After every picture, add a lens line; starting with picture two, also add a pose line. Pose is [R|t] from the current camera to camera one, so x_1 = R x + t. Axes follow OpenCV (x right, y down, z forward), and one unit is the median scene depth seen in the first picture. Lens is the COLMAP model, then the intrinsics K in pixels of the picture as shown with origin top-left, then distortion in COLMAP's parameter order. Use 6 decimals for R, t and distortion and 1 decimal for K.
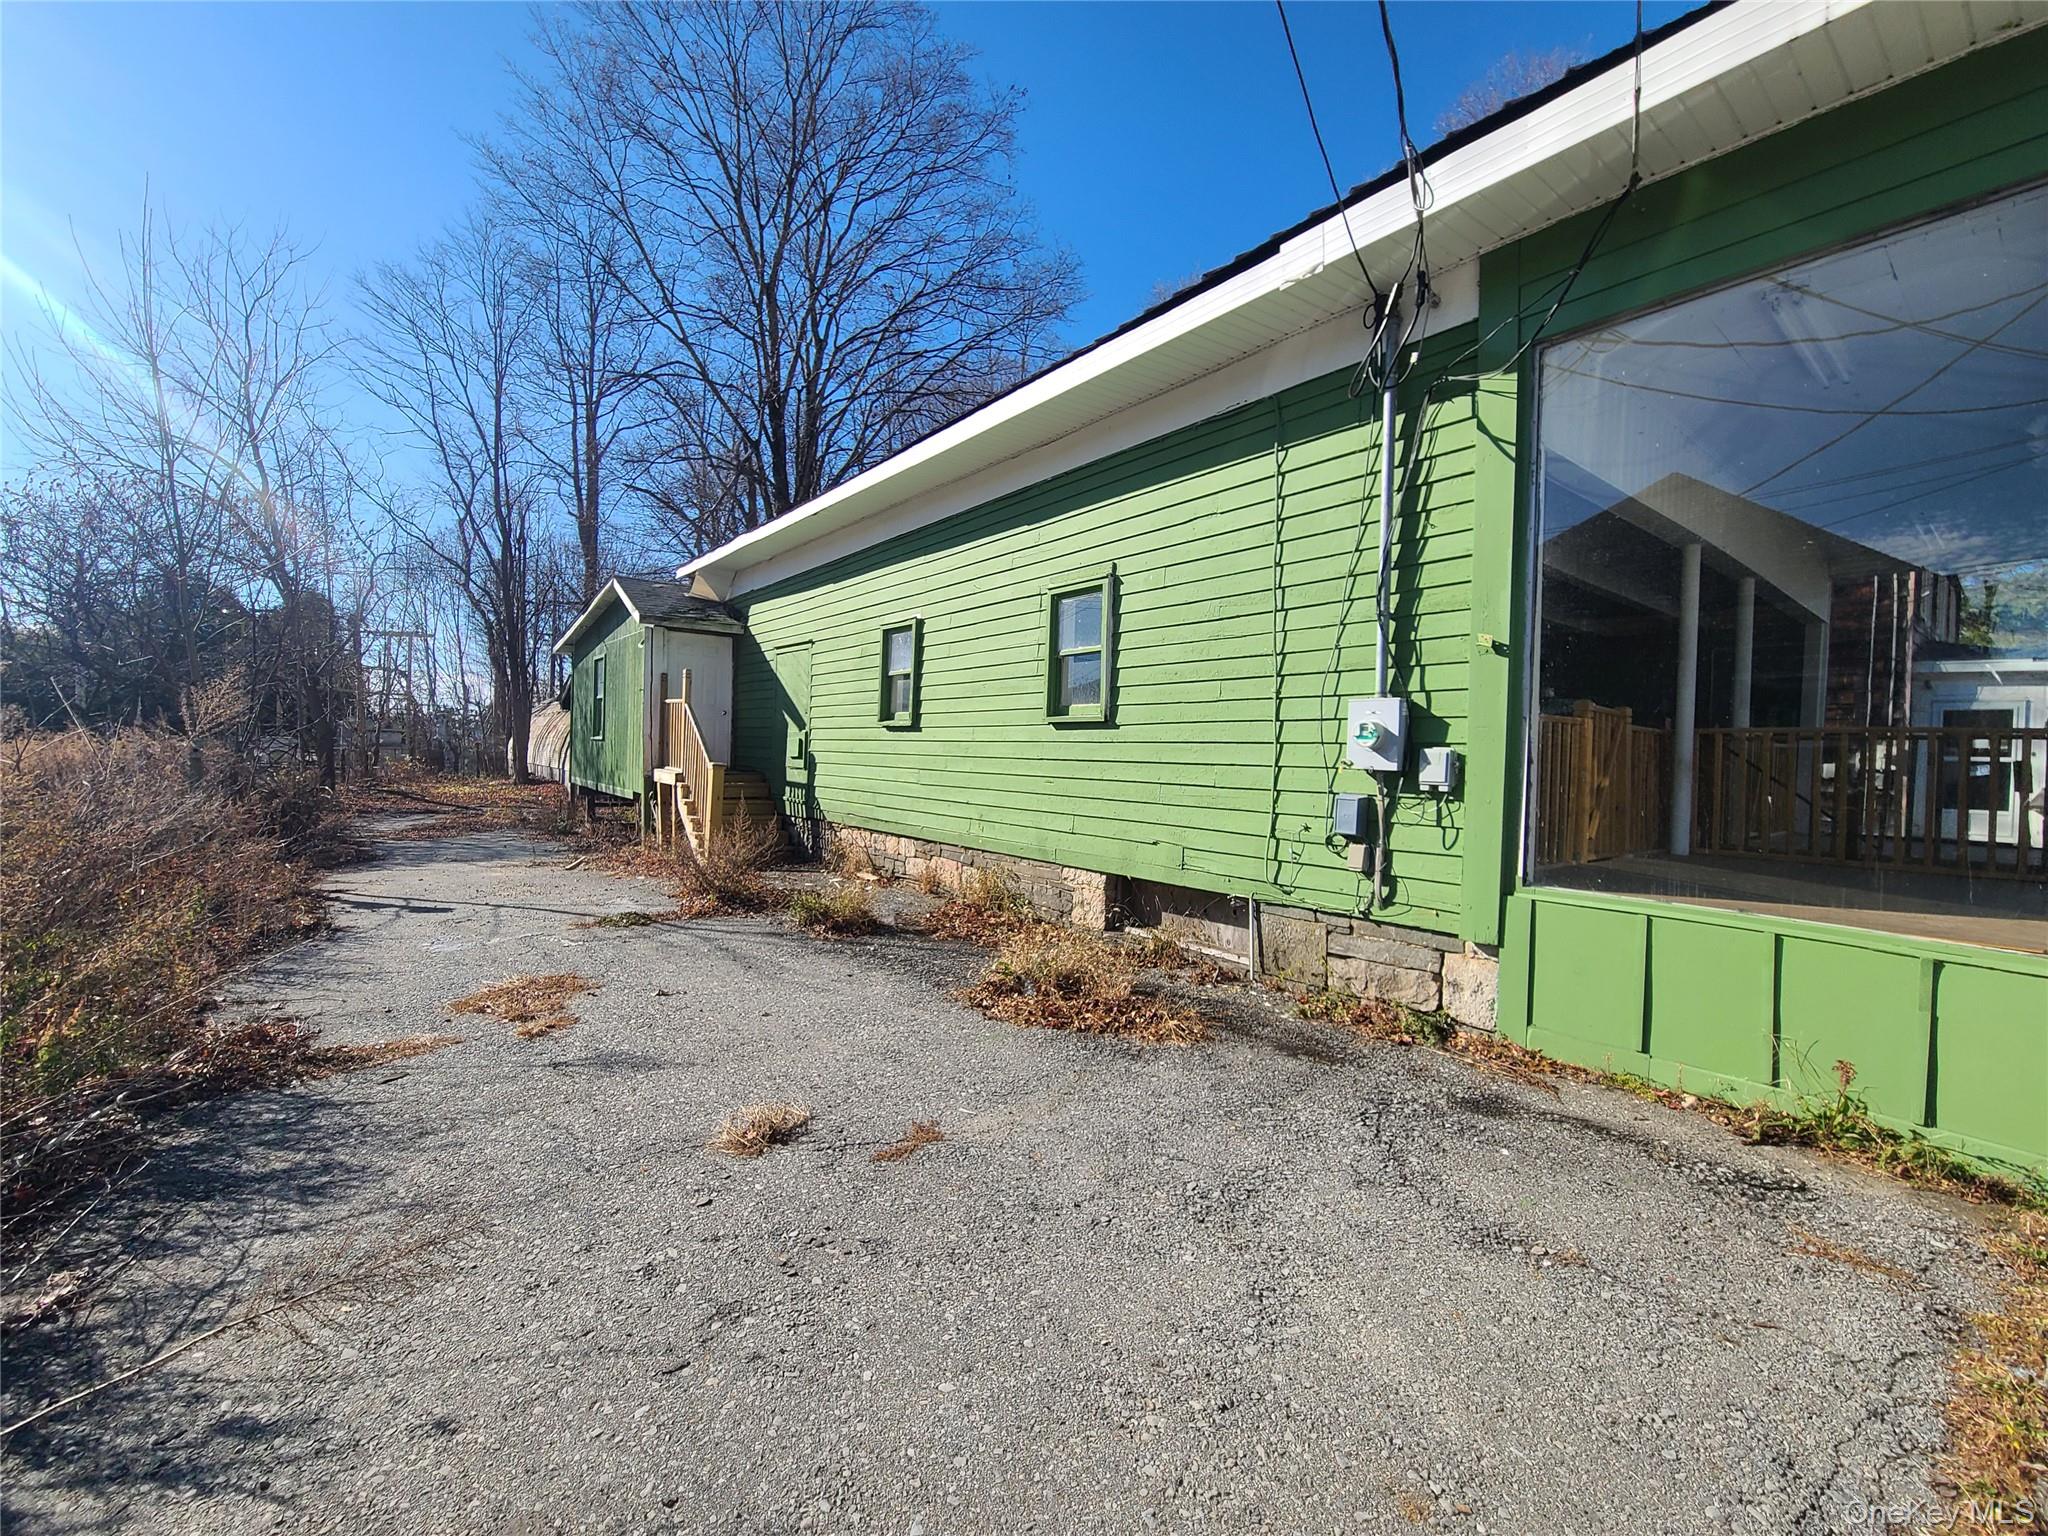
lens RADIAL K [[833.6, 0, 1020.5], [0, 833.6, 765.7], [0, 0, 1]] dist [0.003014, -0.003817]
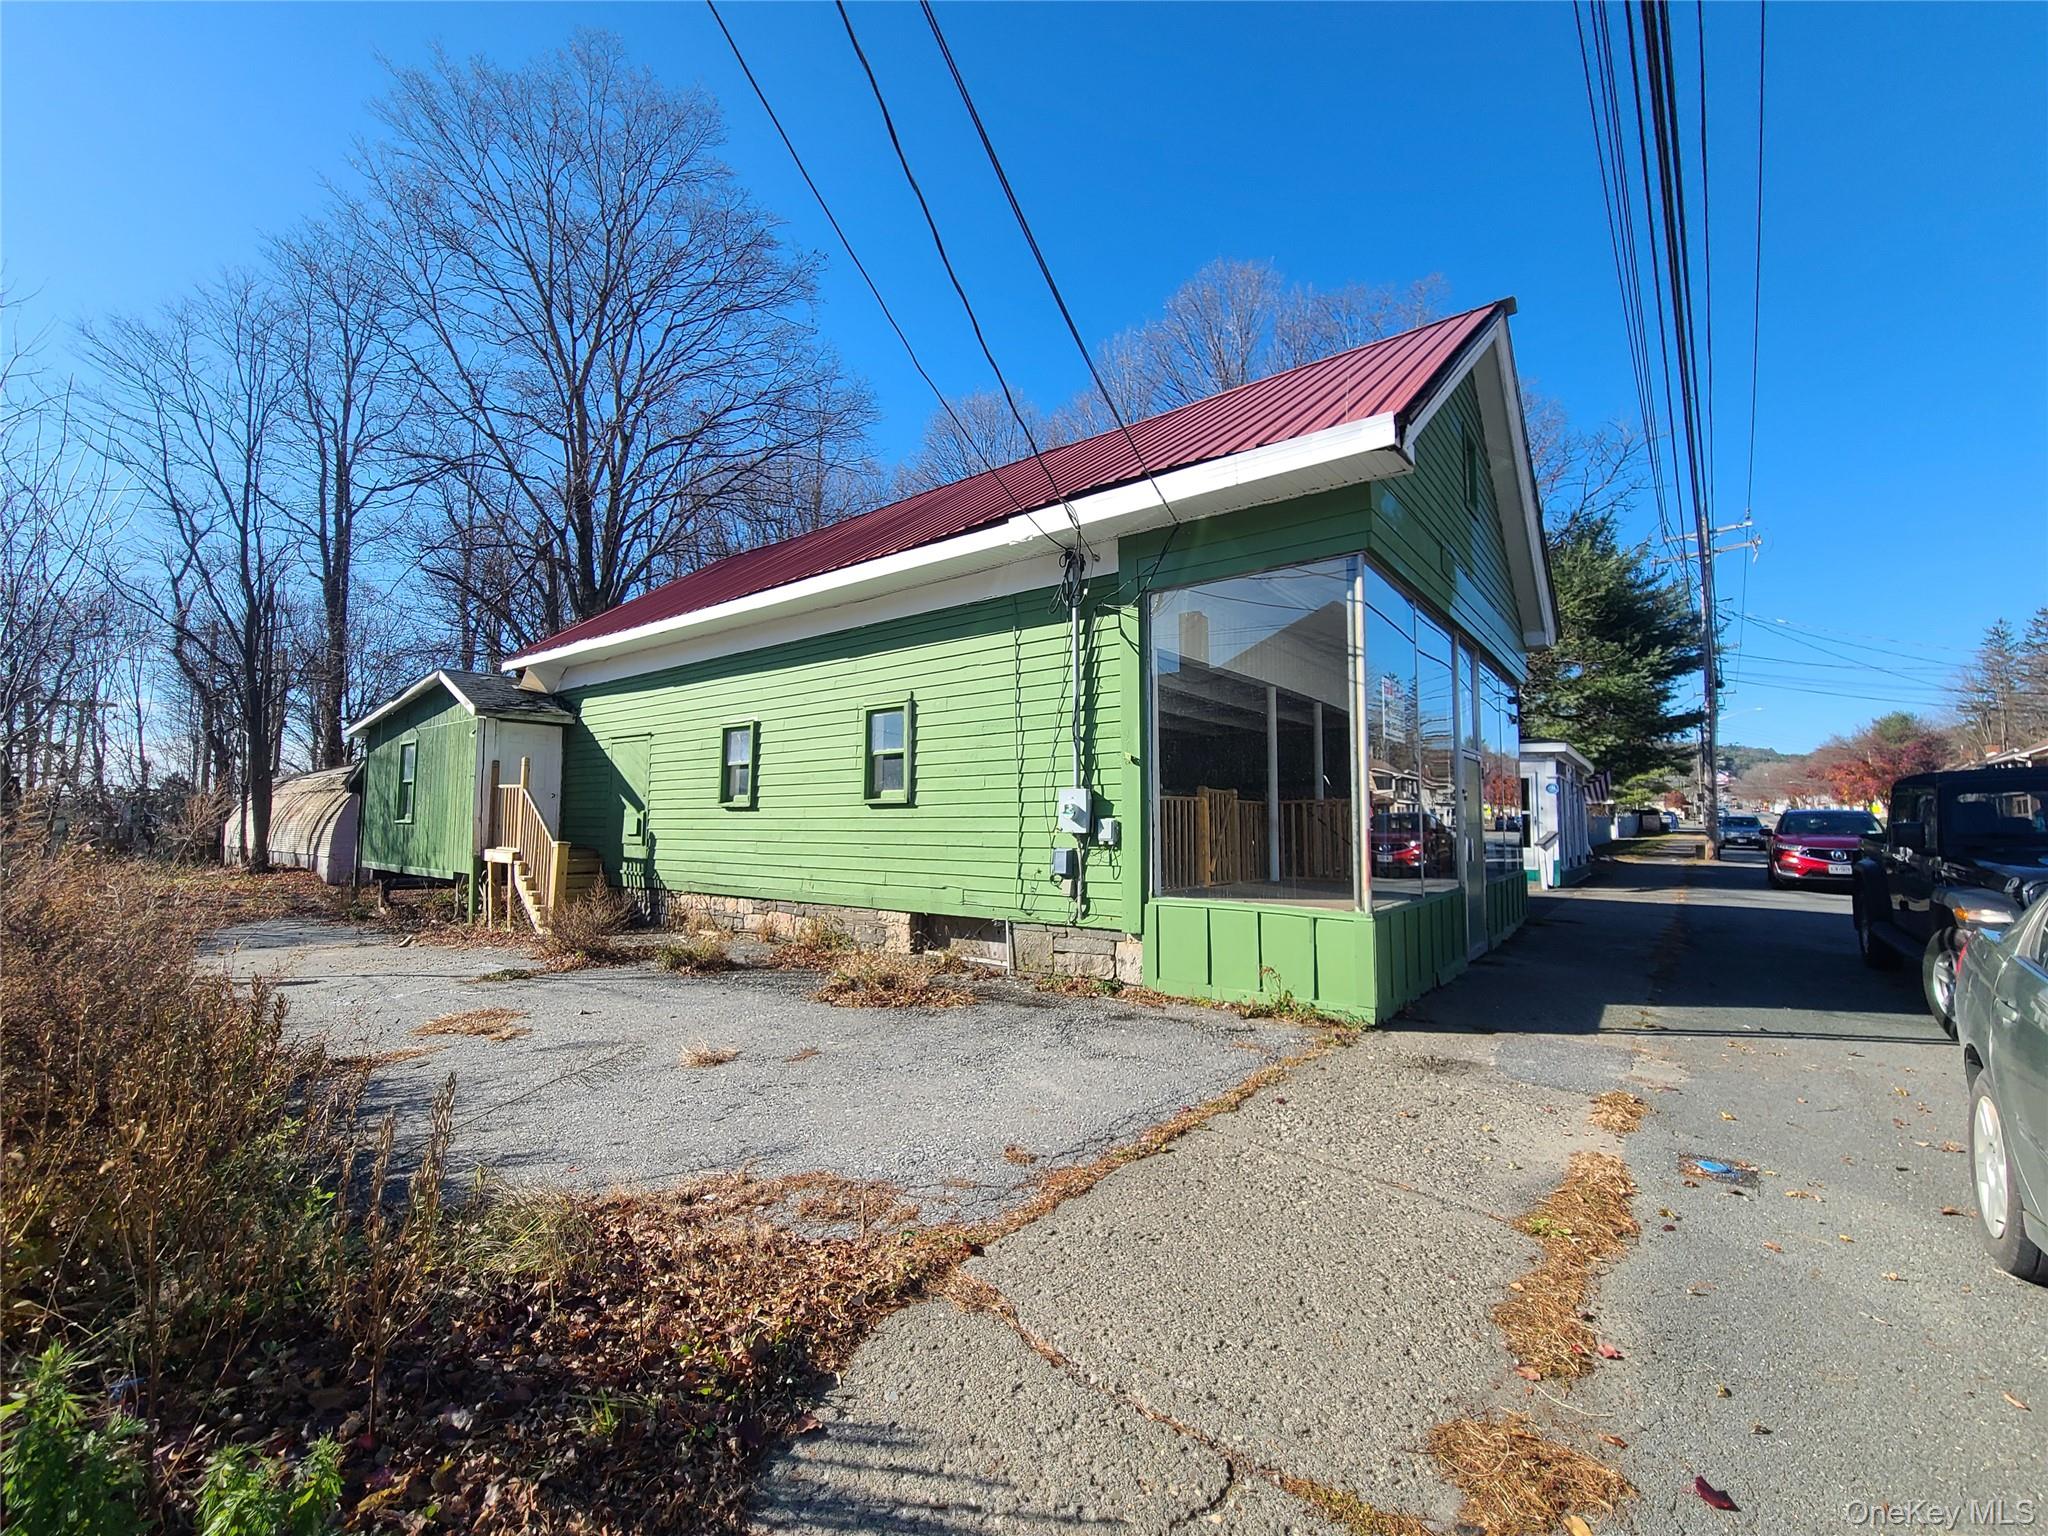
lens RADIAL K [[833.6, 0, 1020.5], [0, 833.6, 765.7], [0, 0, 1]] dist [0.003014, -0.003817]
pose [[0.970835, -0.008784, 0.239586, -0.049282], [0.028160, 0.996589, -0.077569, -0.001456], [-0.238088, 0.082053, 0.967771, -0.406801]]
